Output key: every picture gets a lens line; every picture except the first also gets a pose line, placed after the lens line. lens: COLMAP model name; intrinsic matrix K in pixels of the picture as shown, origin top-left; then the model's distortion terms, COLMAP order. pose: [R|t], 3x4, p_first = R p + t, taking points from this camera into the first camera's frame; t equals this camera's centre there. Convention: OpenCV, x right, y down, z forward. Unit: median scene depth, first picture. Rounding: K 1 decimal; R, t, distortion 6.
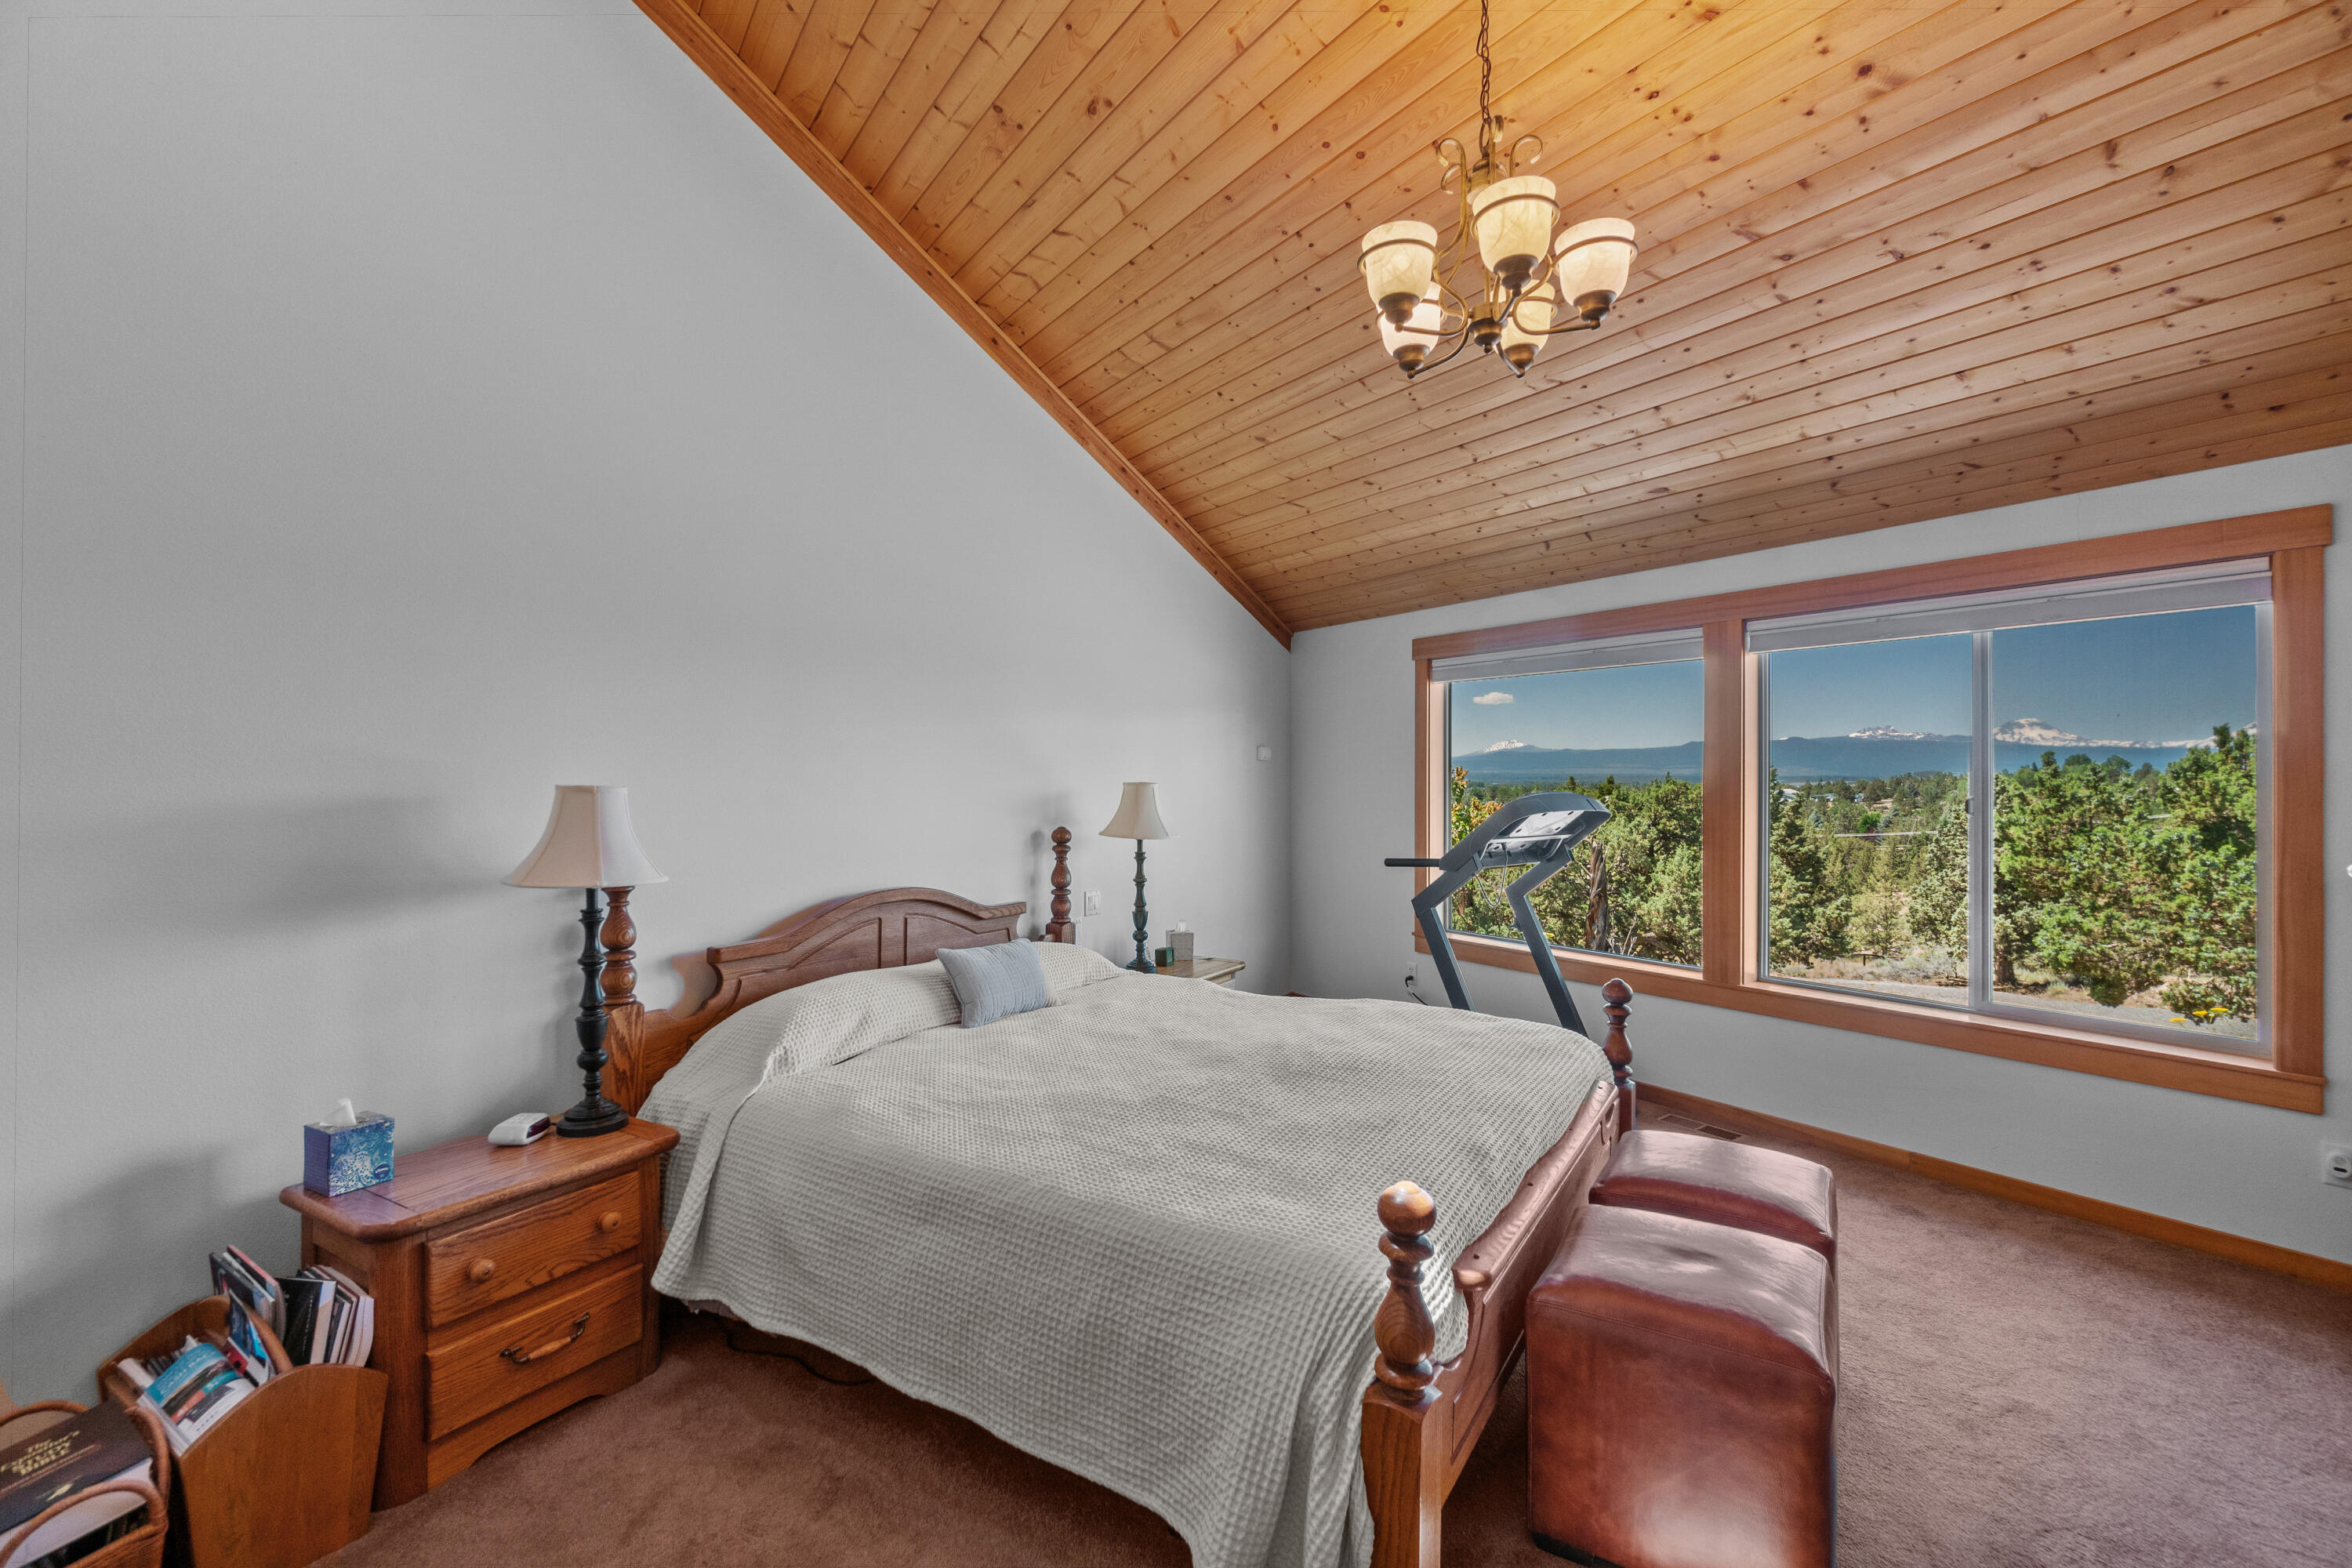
lens RADIAL K [[1021.6, 0, 1176.0], [0, 1021.6, 784.0], [0, 0, 1]] dist [-0.002106, -0.000360]
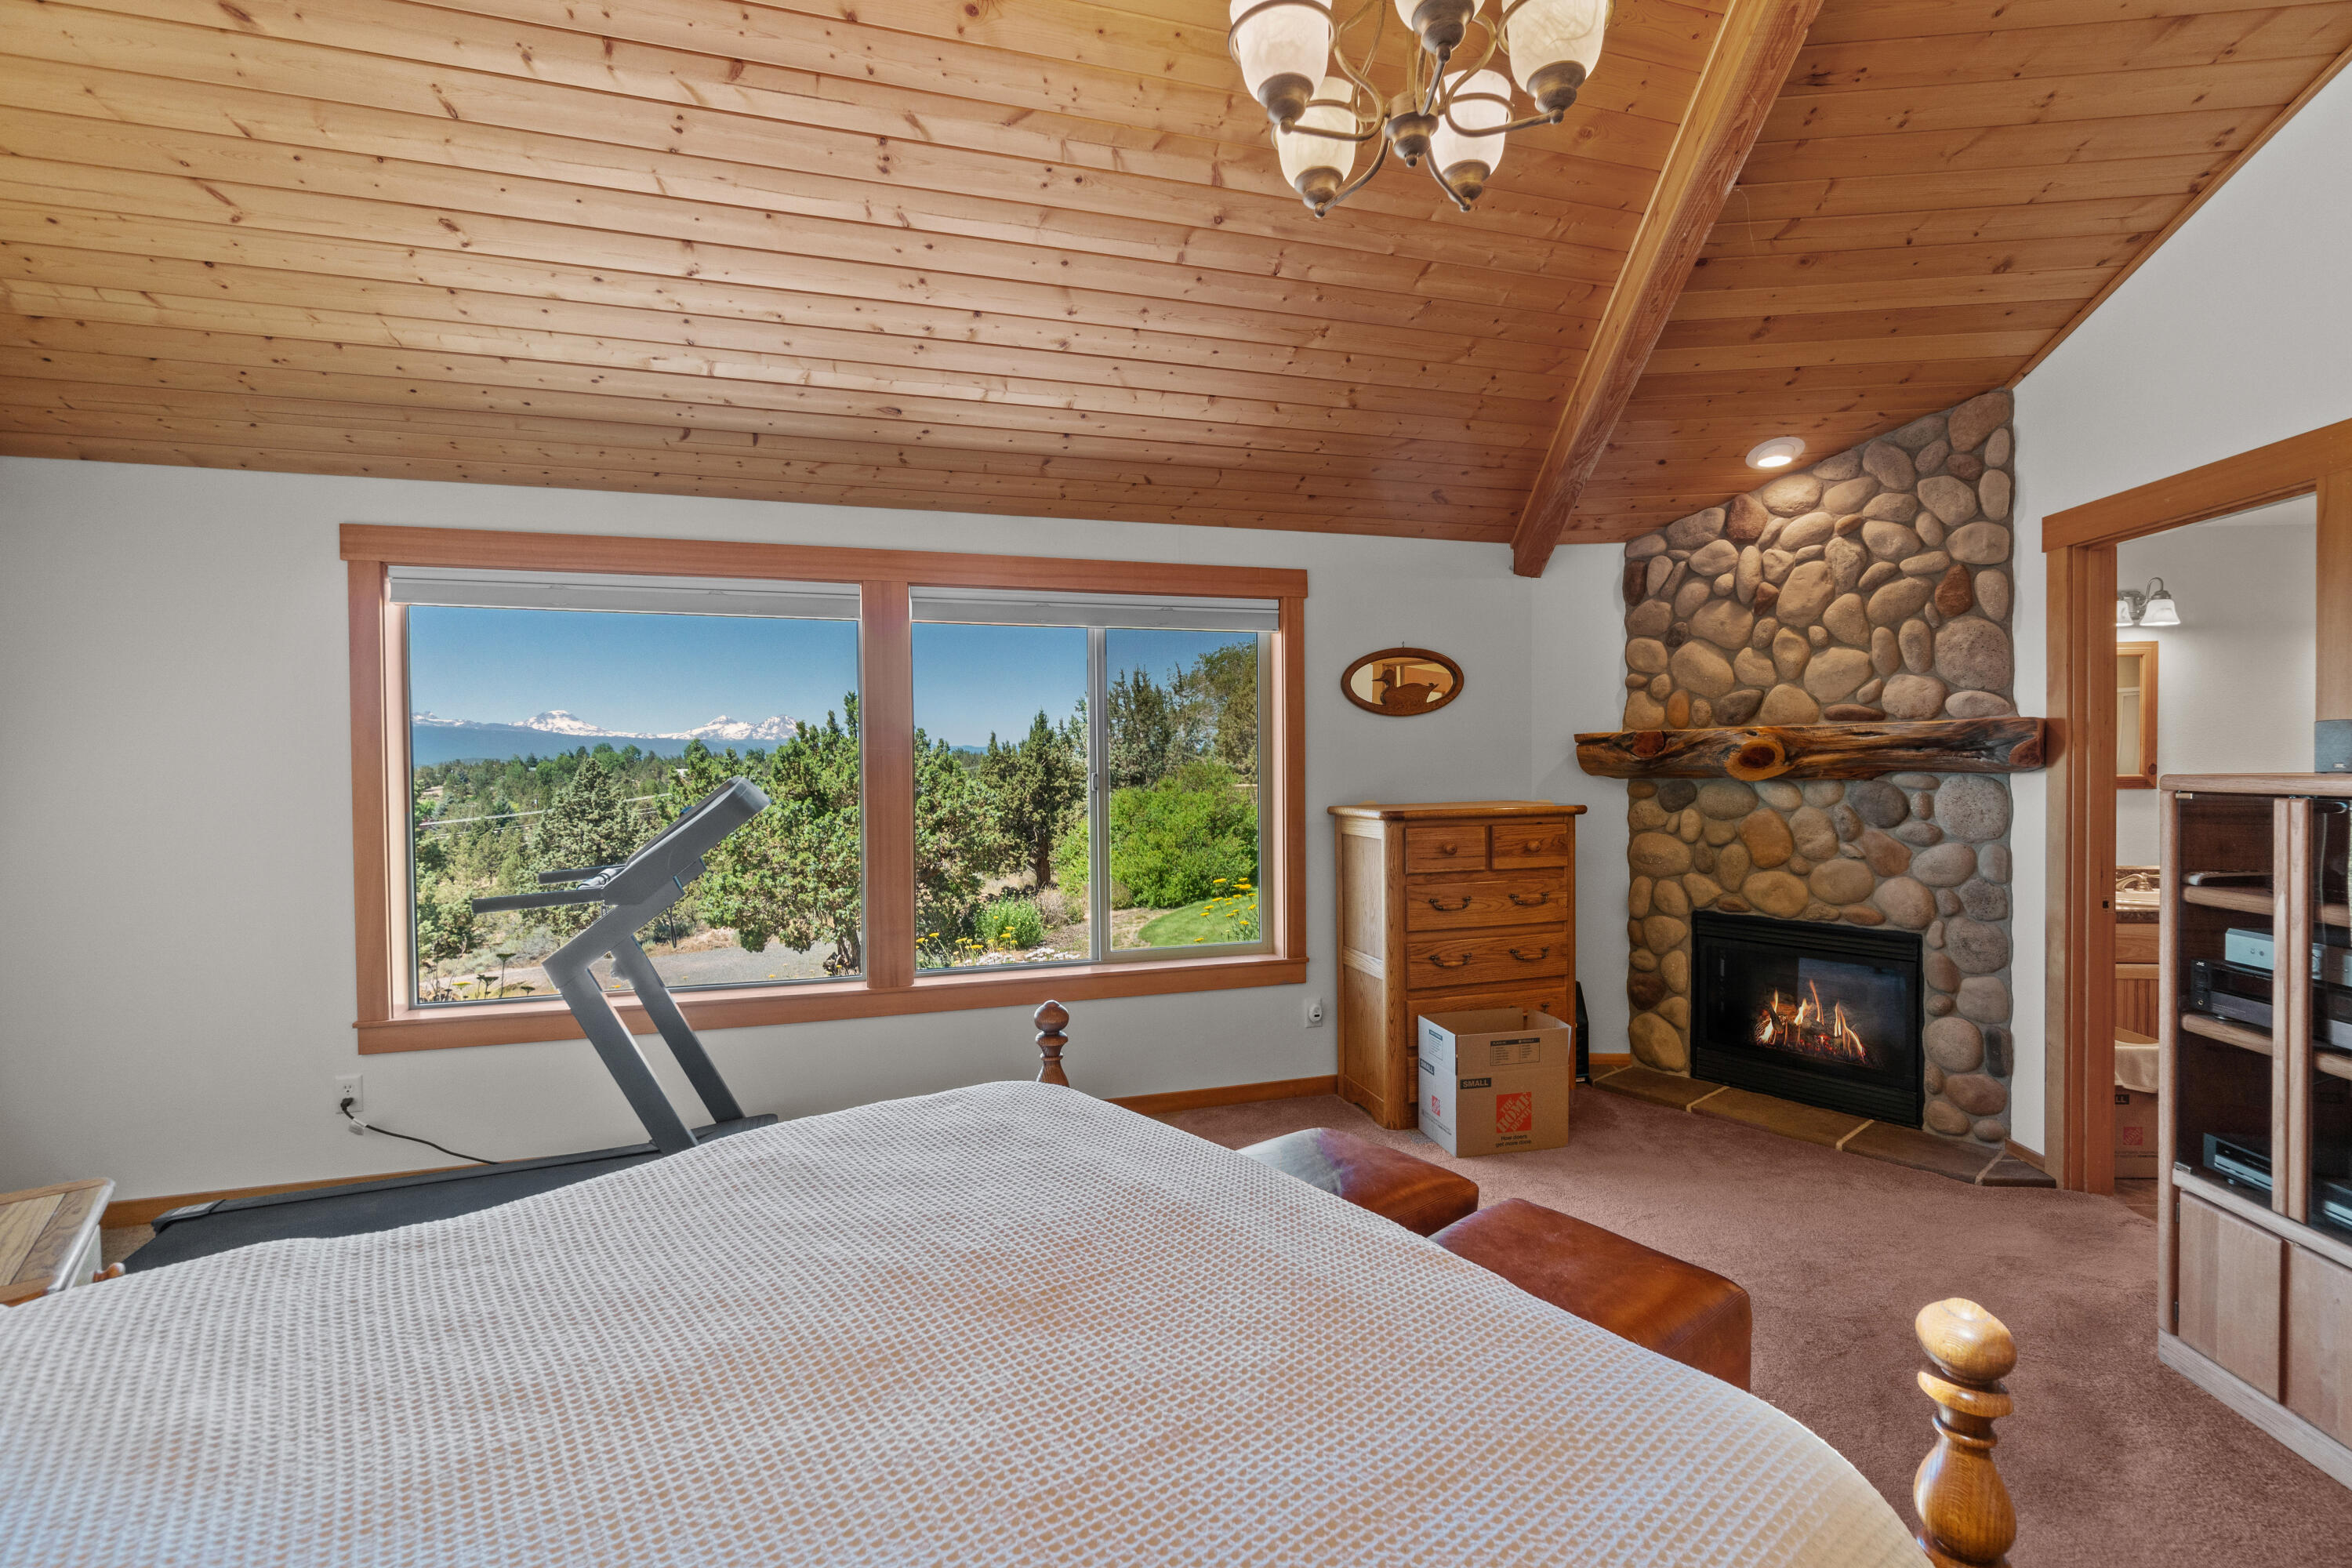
lens RADIAL K [[1021.6, 0, 1176.0], [0, 1021.6, 784.0], [0, 0, 1]] dist [-0.002106, -0.000360]
pose [[0.313606, -0.025513, 0.949210, -0.176762], [0.013539, 0.999657, 0.022396, -0.000006], [-0.949457, 0.005828, 0.313844, 0.369106]]
